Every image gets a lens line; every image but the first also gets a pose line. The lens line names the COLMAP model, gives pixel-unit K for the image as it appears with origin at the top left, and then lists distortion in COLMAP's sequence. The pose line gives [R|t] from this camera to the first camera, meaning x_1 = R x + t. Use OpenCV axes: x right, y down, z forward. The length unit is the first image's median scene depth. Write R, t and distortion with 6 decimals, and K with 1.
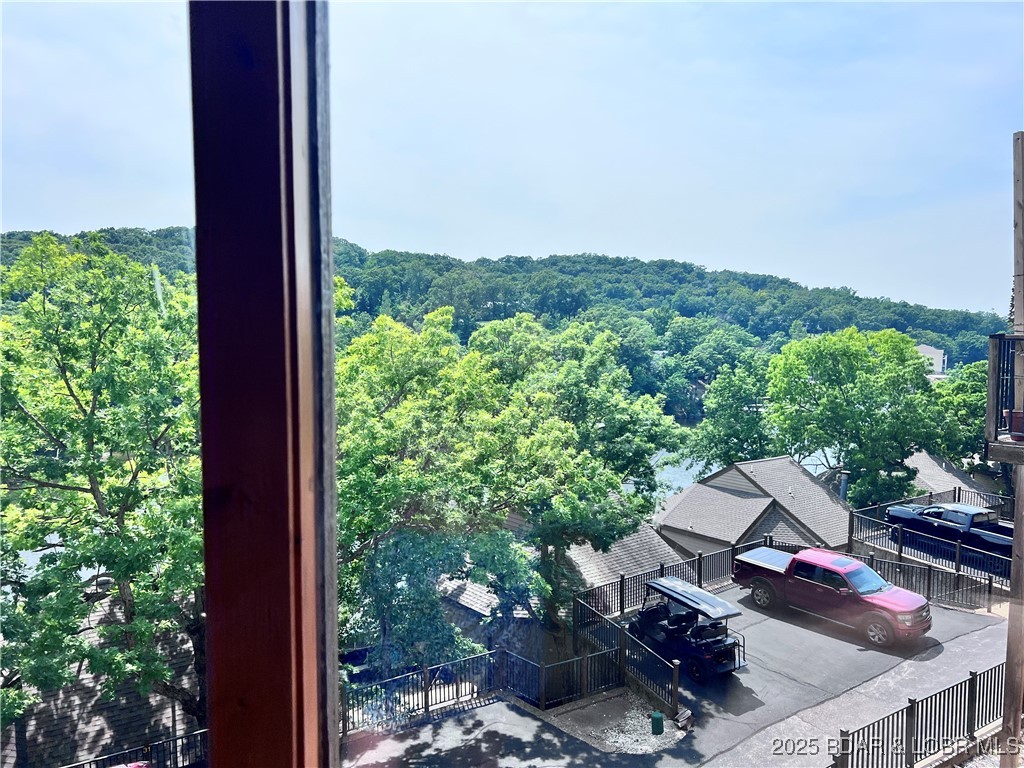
lens RADIAL K [[771.4, 0, 507.1], [0, 771.4, 410.4], [0, 0, 1]] dist [0.048192, -0.054479]
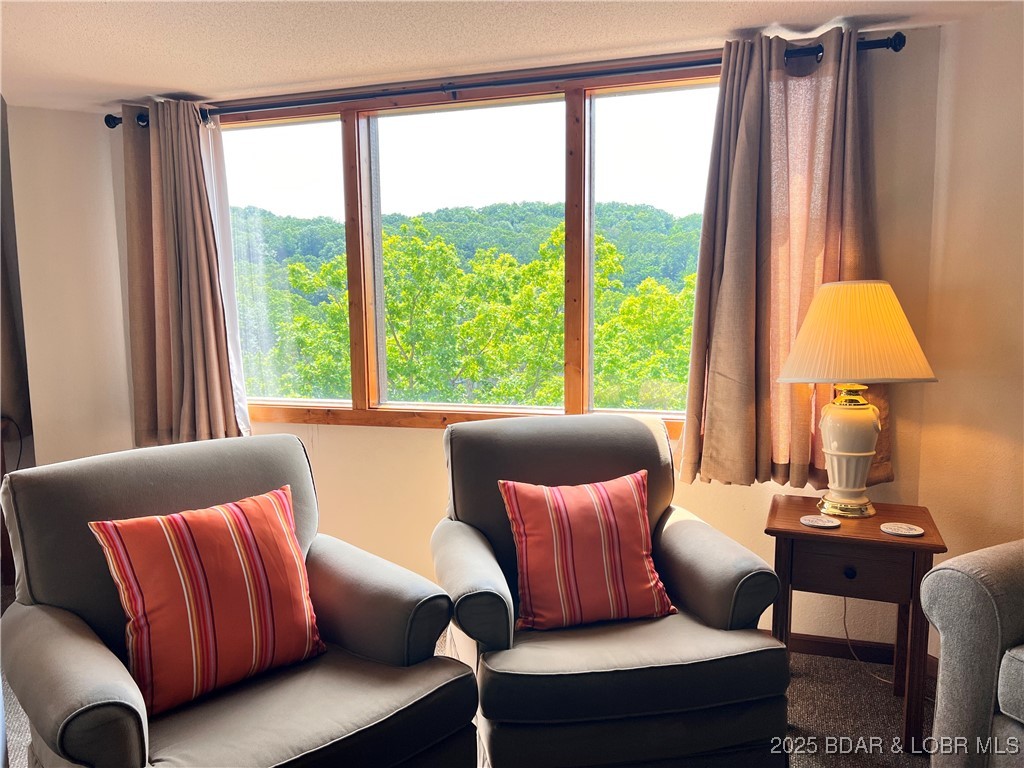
lens RADIAL K [[771.4, 0, 511.0], [0, 771.4, 388.3], [0, 0, 1]] dist [0.048192, -0.054479]
pose [[0.927912, 0.029619, -0.371621, 0.114476], [-0.023884, 0.999514, 0.020027, 0.022466], [0.372034, -0.009708, 0.928168, -0.154618]]
